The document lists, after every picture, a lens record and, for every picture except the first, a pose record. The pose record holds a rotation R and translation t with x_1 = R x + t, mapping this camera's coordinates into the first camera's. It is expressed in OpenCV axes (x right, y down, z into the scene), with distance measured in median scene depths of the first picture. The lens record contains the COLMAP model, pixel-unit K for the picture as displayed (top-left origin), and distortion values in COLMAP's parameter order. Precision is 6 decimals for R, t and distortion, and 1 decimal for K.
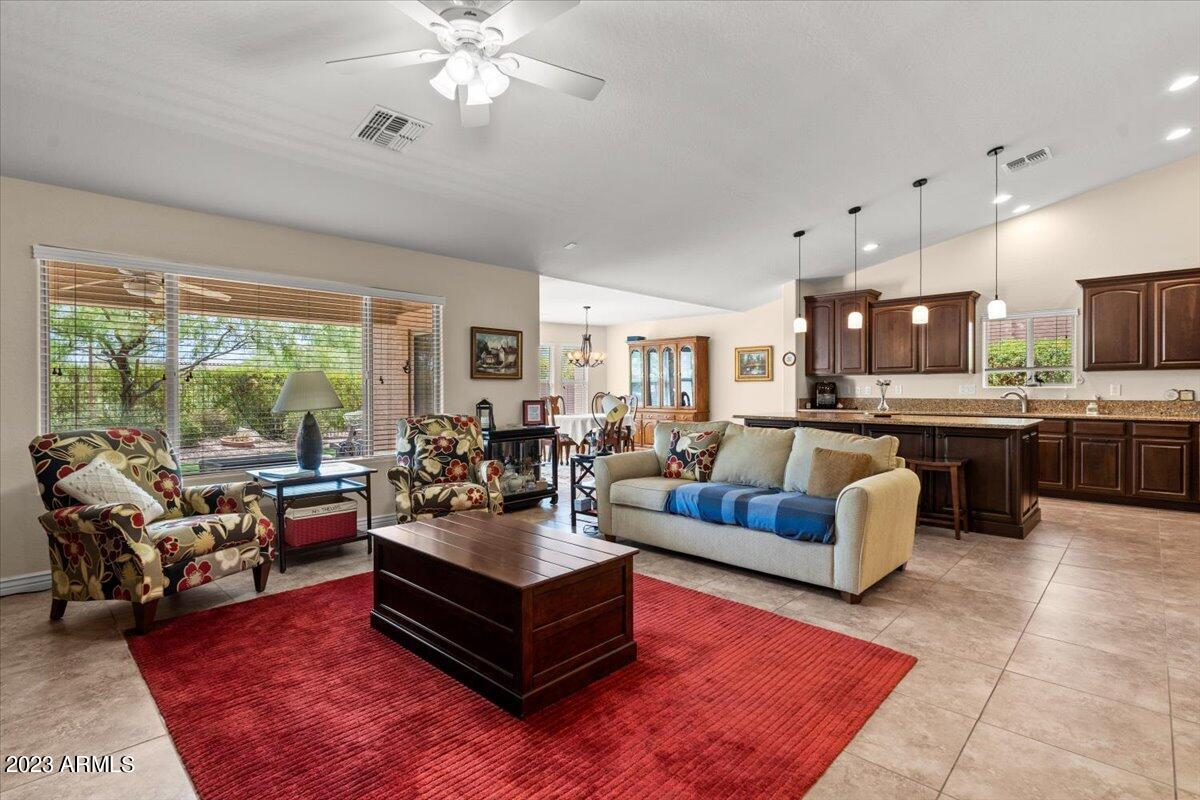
lens RADIAL K [[580.6, 0, 595.6], [0, 580.6, 392.7], [0, 0, 1]] dist [-0.003190, -0.000321]
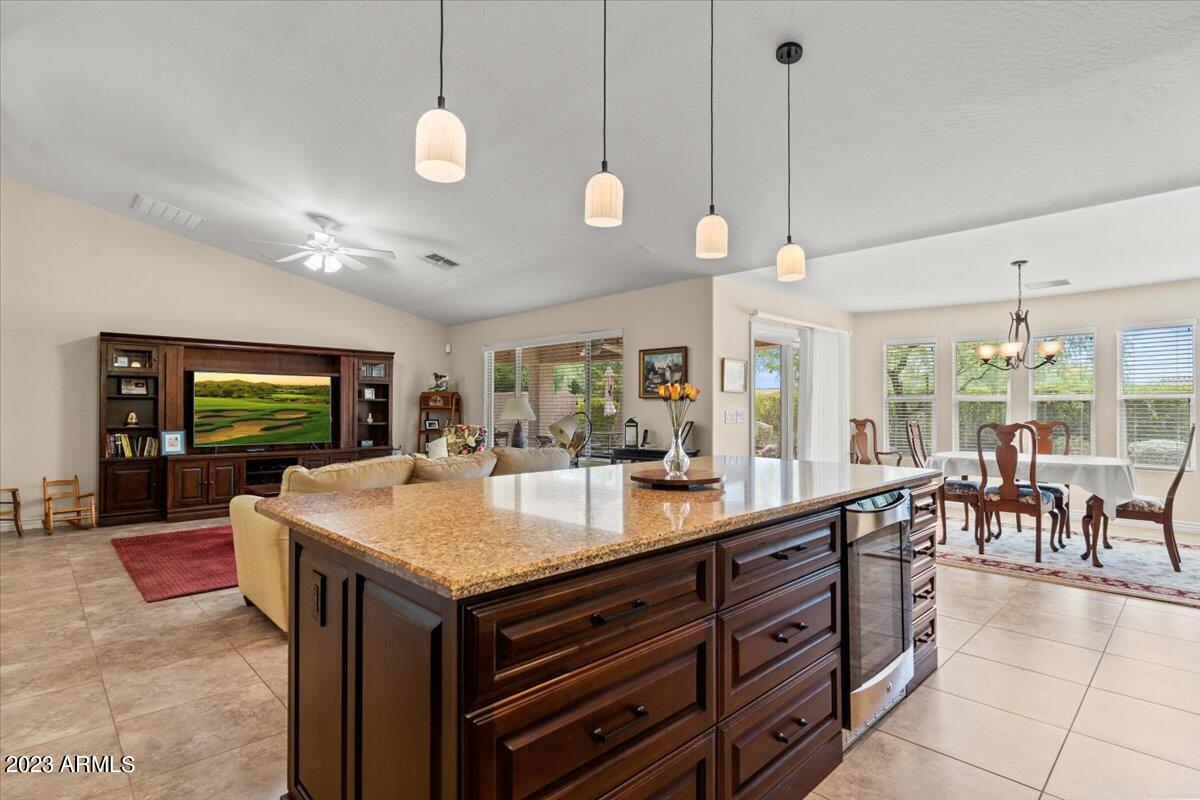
lens RADIAL K [[587.3, 0, 598.7], [0, 587.3, 404.4], [0, 0, 1]] dist [-0.002053, -0.000293]
pose [[-0.034684, -0.004888, -0.999386, 0.827147], [-0.007971, 0.999958, -0.004614, -0.007919], [0.999367, 0.007806, -0.034721, 0.912992]]
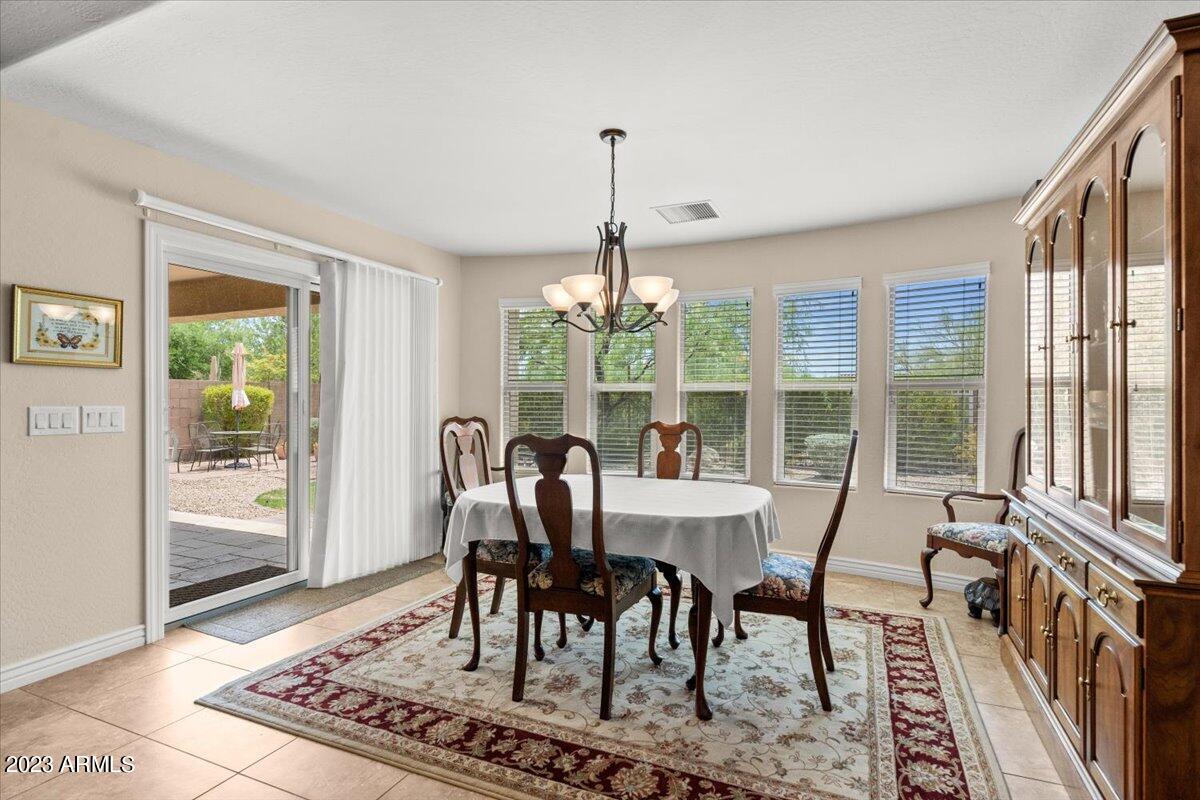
lens RADIAL K [[587.3, 0, 598.7], [0, 587.3, 404.4], [0, 0, 1]] dist [-0.002053, -0.000293]
pose [[0.333227, 0.010368, -0.942789, 0.402459], [-0.010018, 0.999922, 0.007456, -0.012748], [0.942793, 0.006961, 0.333305, 1.320072]]
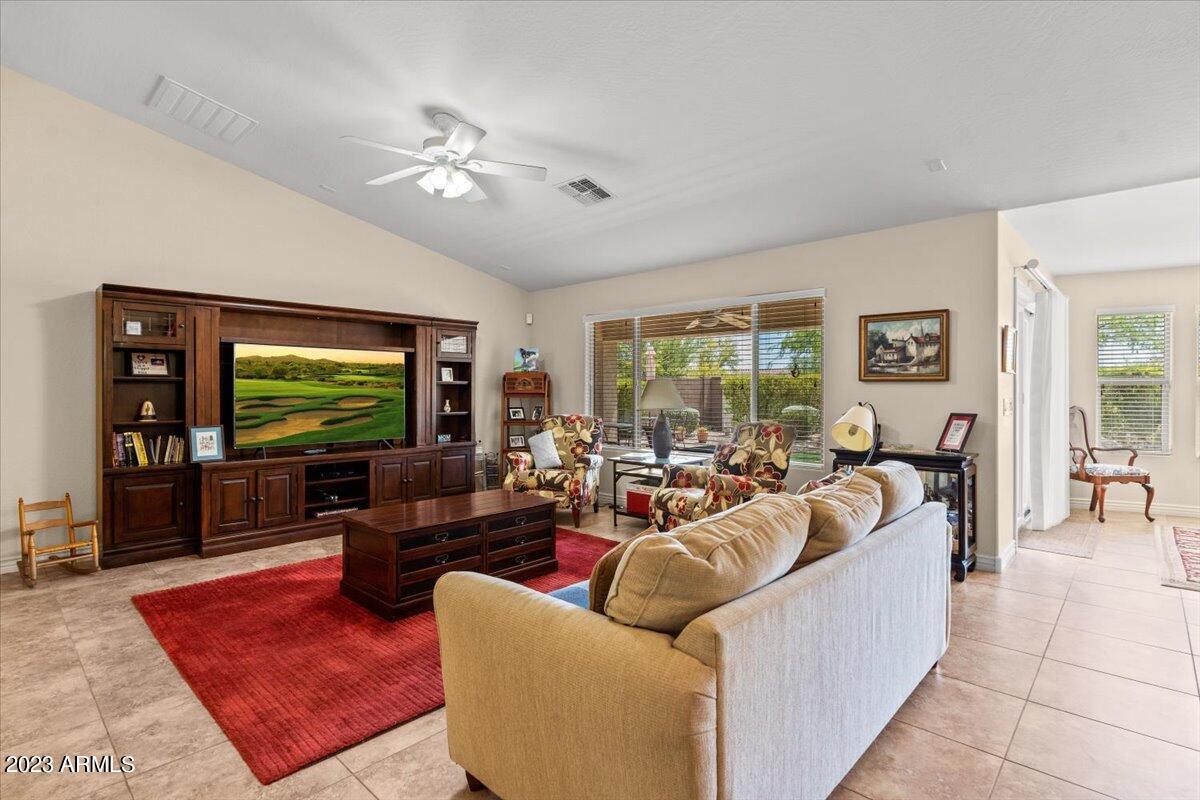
lens RADIAL K [[580.6, 0, 595.6], [0, 580.6, 392.7], [0, 0, 1]] dist [-0.003190, -0.000321]
pose [[0.012285, 0.007203, -0.999899, 0.544150], [-0.007684, 0.999945, 0.007109, -0.011631], [0.999895, 0.007595, 0.012339, 0.599394]]
